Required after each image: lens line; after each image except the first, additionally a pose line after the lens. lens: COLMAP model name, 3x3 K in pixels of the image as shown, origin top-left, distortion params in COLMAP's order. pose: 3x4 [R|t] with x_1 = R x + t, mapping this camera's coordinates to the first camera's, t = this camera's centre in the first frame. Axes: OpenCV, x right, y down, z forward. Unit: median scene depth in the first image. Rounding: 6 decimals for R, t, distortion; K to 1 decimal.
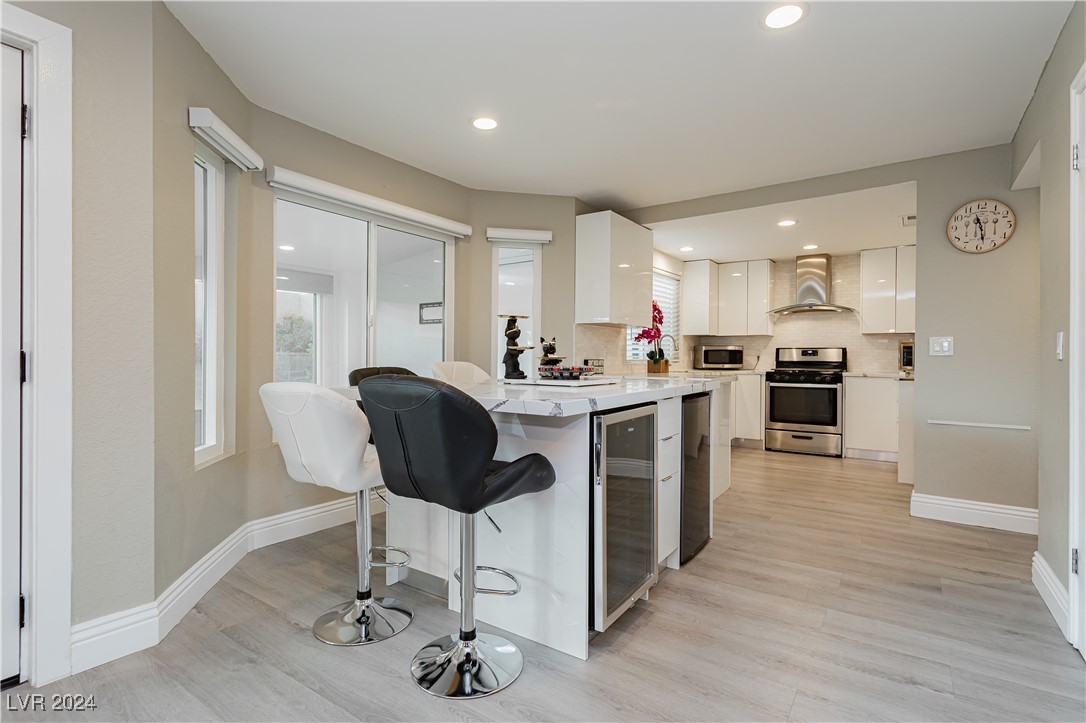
lens RADIAL K [[527.7, 0, 540.3], [0, 527.7, 360.1], [0, 0, 1]] dist [0.000458, 0.000356]
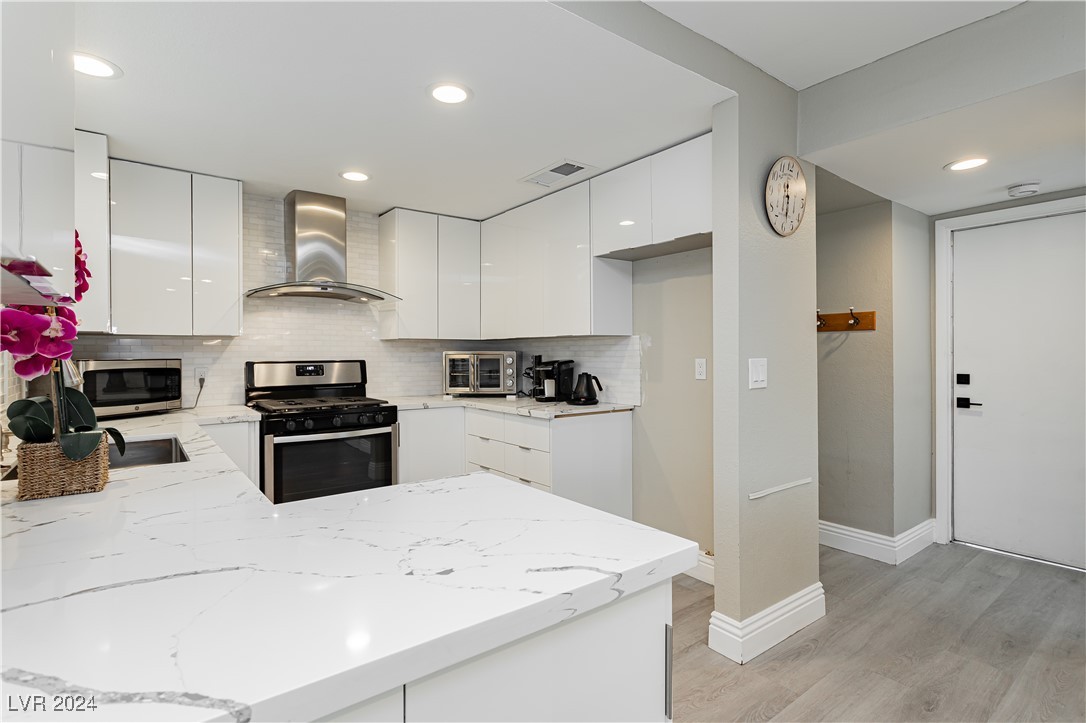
lens RADIAL K [[536.8, 0, 552.8], [0, 536.8, 357.2], [0, 0, 1]] dist [0.000053, -0.000281]
pose [[0.297084, -0.014458, 0.954742, 0.053080], [0.010654, 0.999873, 0.011827, -0.038022], [-0.954792, 0.006658, 0.297201, 0.708120]]
